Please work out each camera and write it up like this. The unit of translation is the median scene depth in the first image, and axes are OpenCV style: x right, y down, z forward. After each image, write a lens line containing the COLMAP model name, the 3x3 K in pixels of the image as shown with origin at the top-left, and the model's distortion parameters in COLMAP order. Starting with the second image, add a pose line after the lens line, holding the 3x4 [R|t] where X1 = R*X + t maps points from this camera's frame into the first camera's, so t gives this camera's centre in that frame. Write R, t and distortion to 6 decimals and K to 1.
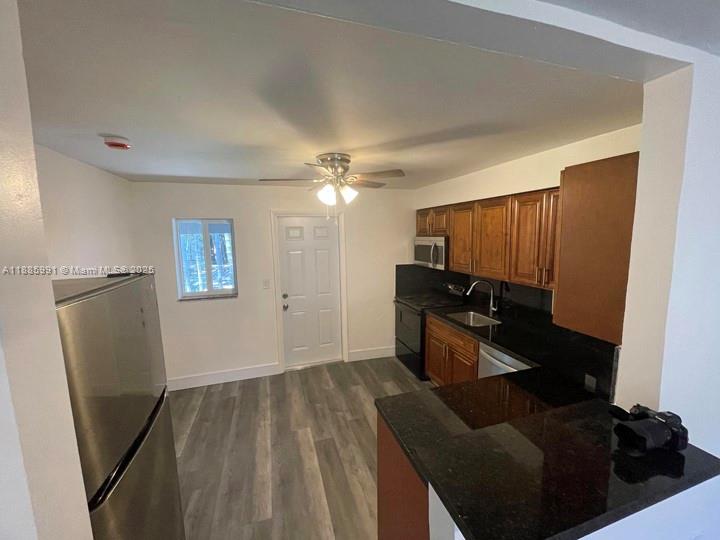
lens RADIAL K [[291.8, 0, 364.0], [0, 291.8, 270.6], [0, 0, 1]] dist [-0.009262, 0.002140]
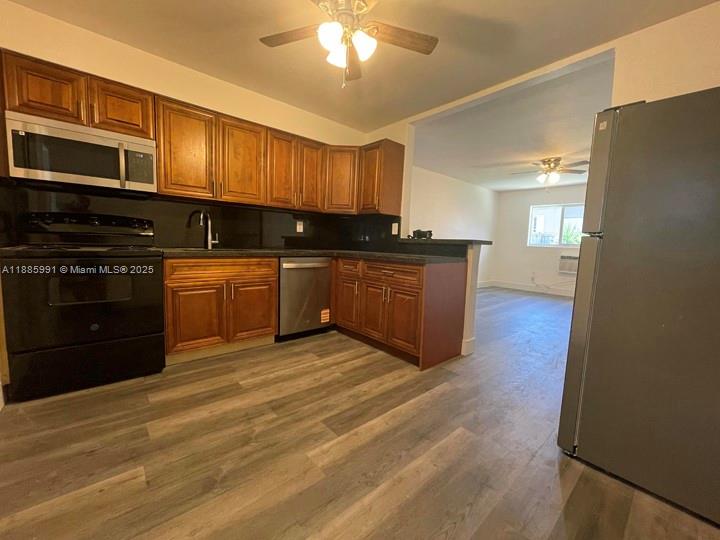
lens RADIAL K [[291.8, 0, 361.7], [0, 291.8, 270.4], [0, 0, 1]] dist [-0.009262, 0.002140]
pose [[-0.392175, -0.082819, 0.916155, -0.622885], [0.095084, 0.986955, 0.129921, 0.154268], [-0.914963, 0.138064, -0.379185, 0.993055]]
